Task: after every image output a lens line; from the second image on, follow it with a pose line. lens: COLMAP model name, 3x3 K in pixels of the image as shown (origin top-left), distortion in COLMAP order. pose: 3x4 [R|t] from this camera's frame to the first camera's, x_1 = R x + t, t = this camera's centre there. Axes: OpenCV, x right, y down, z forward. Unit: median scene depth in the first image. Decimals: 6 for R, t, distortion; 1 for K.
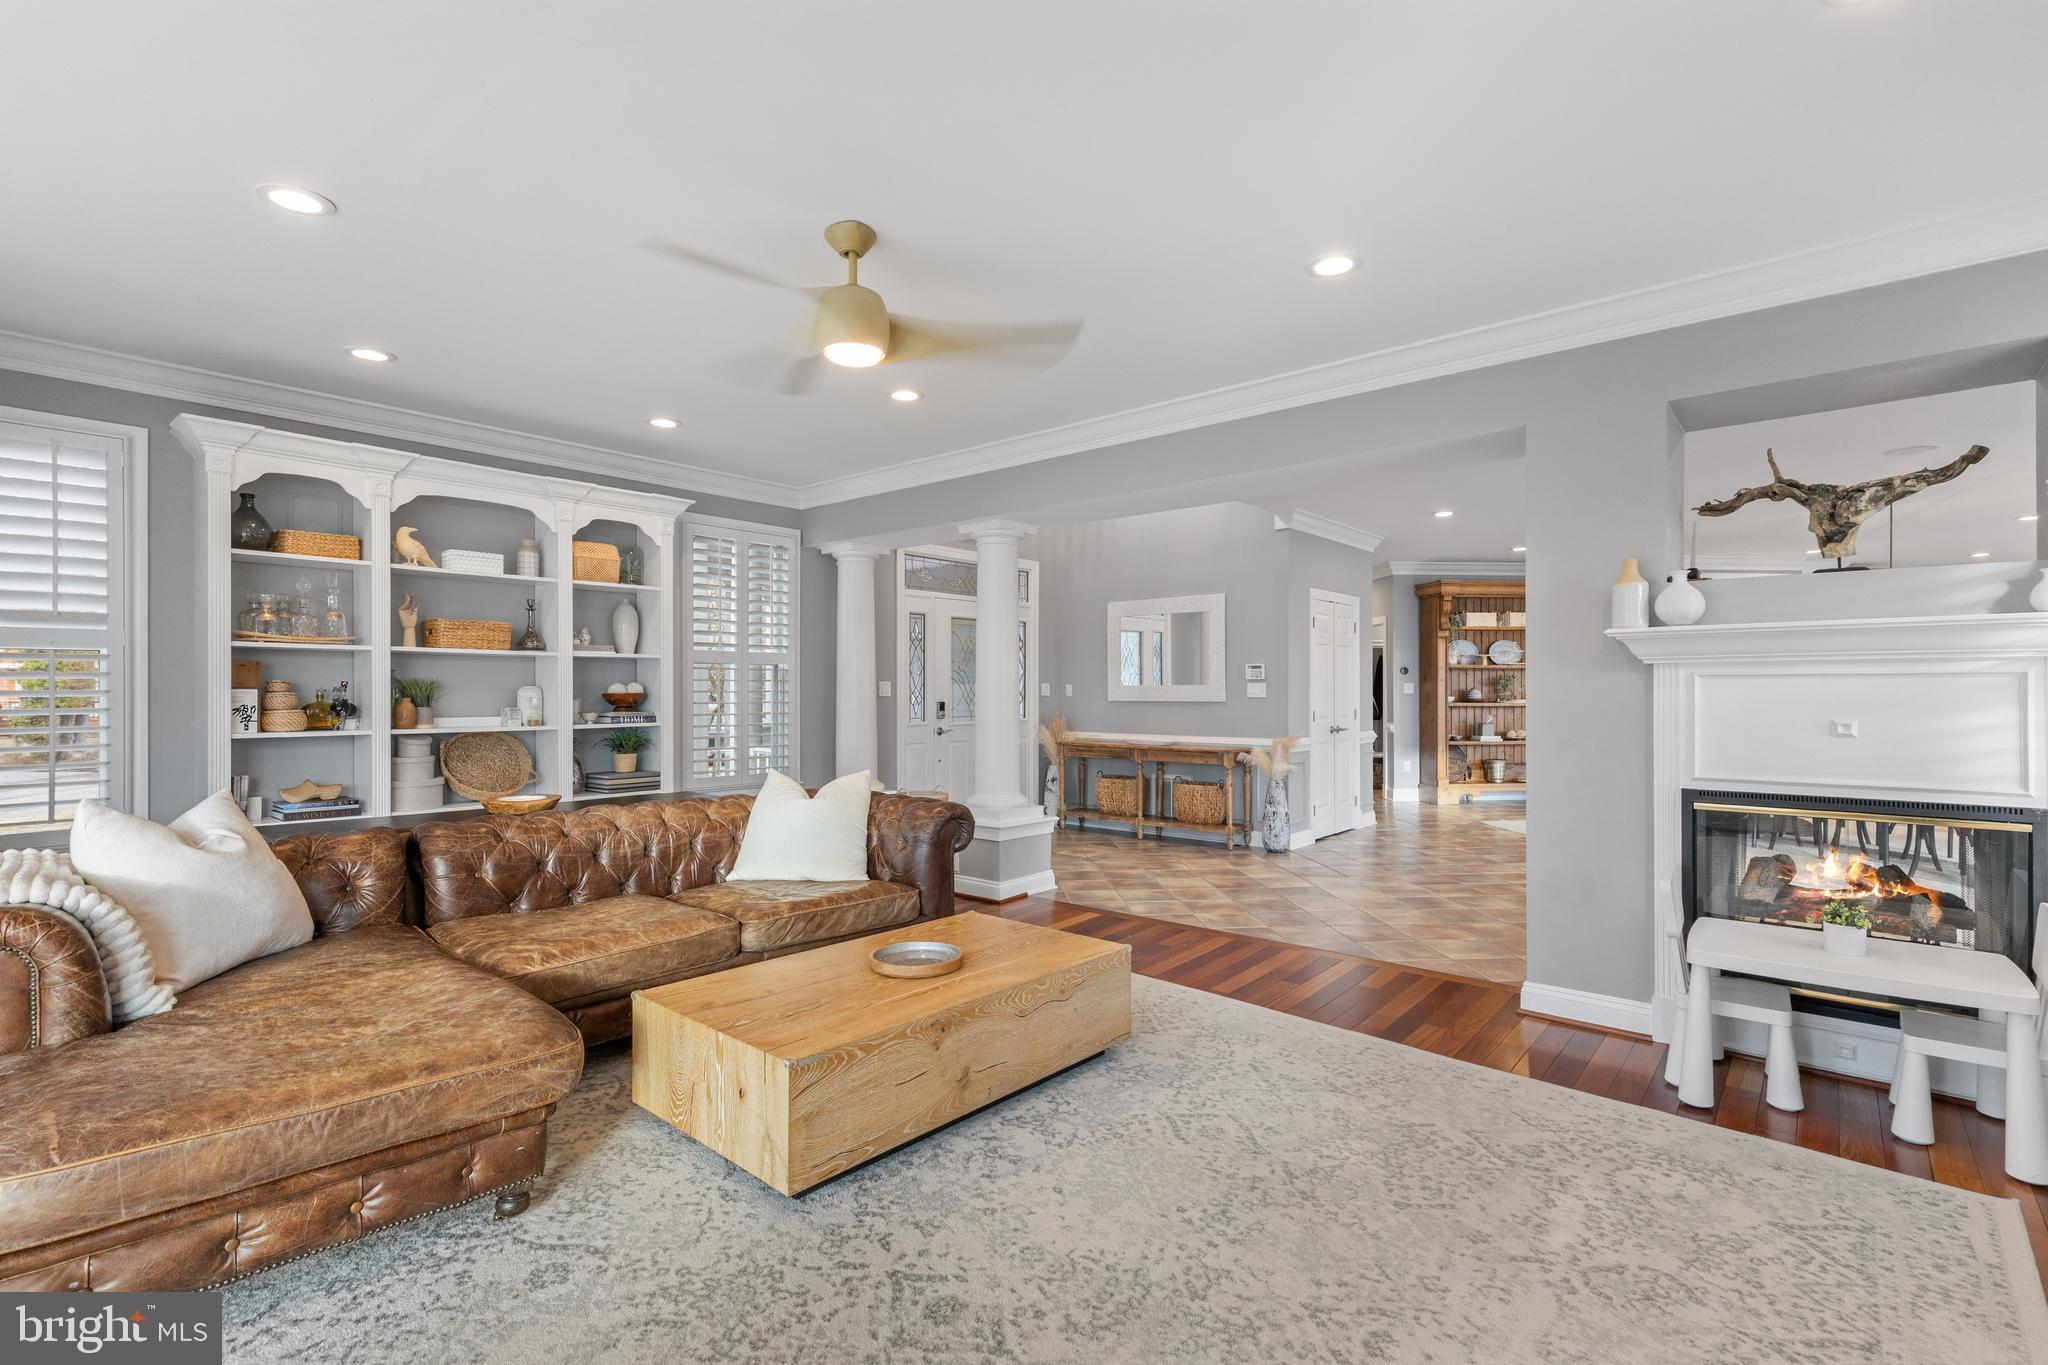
lens RADIAL K [[941.7, 0, 1045.5], [0, 941.7, 680.2], [0, 0, 1]] dist [0.002510, 0.000384]
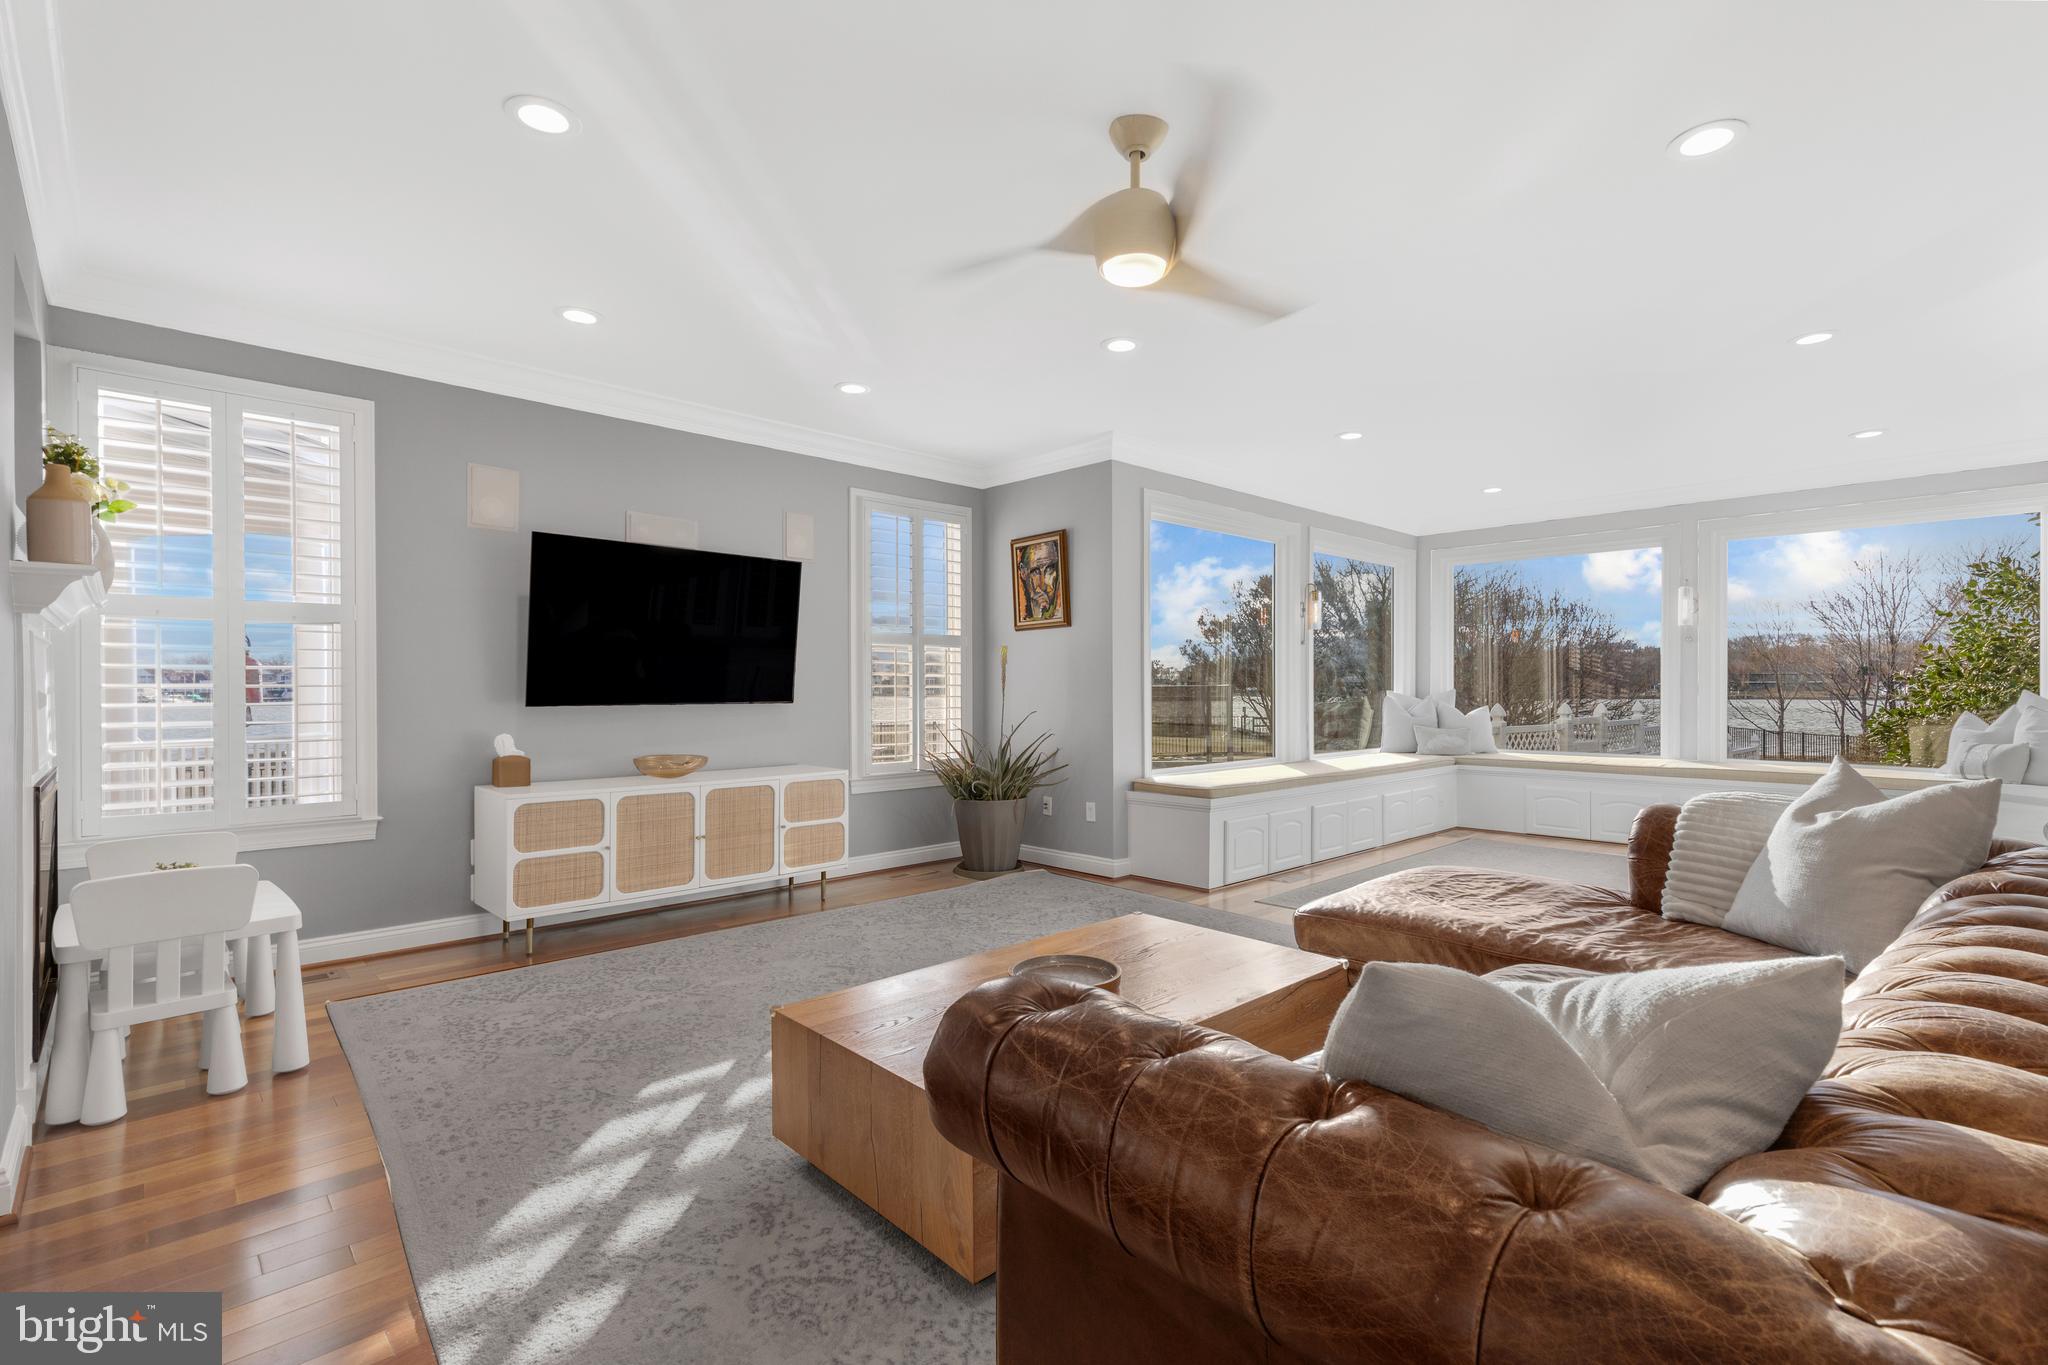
lens RADIAL K [[902.2, 0, 1020.0], [0, 902.2, 689.8], [0, 0, 1]] dist [0.001484, 0.000067]
pose [[-0.992581, -0.000443, 0.121583, -0.174115], [-0.001396, 0.999969, -0.007760, 0.042345], [-0.121576, -0.007872, -0.992551, 1.609948]]
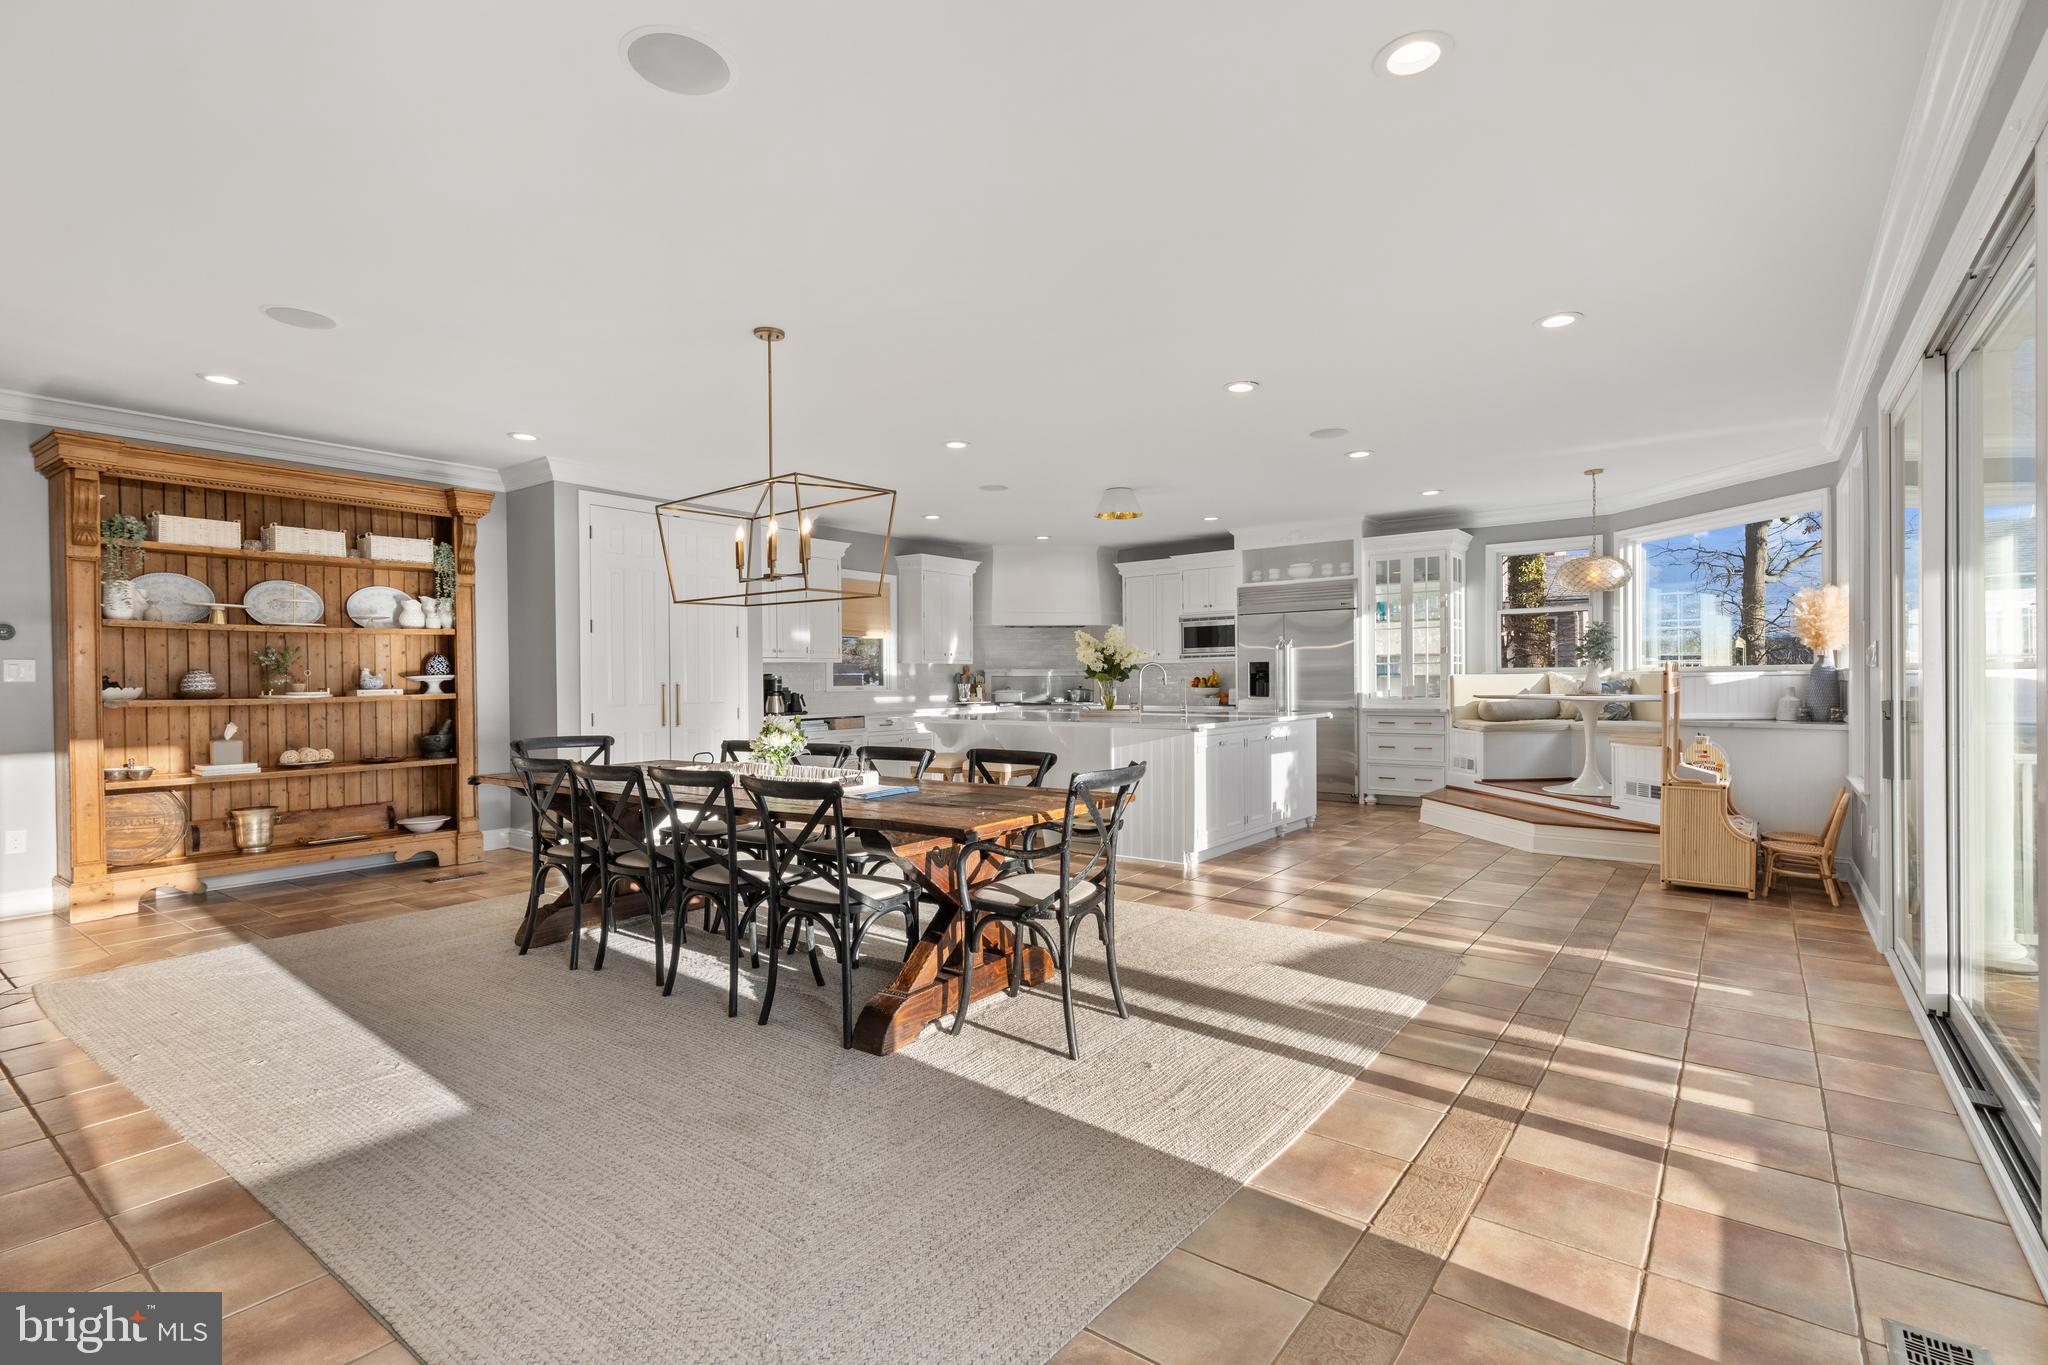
lens RADIAL K [[921.0, 0, 1024.0], [0, 921.0, 682.5], [0, 0, 1]] dist [-0.000366, -0.000128]
pose [[0.681353, -0.010927, 0.731874, 1.228560], [0.003064, 0.999922, 0.012076, 0.031800], [-0.731949, -0.005986, 0.681333, 1.083192]]
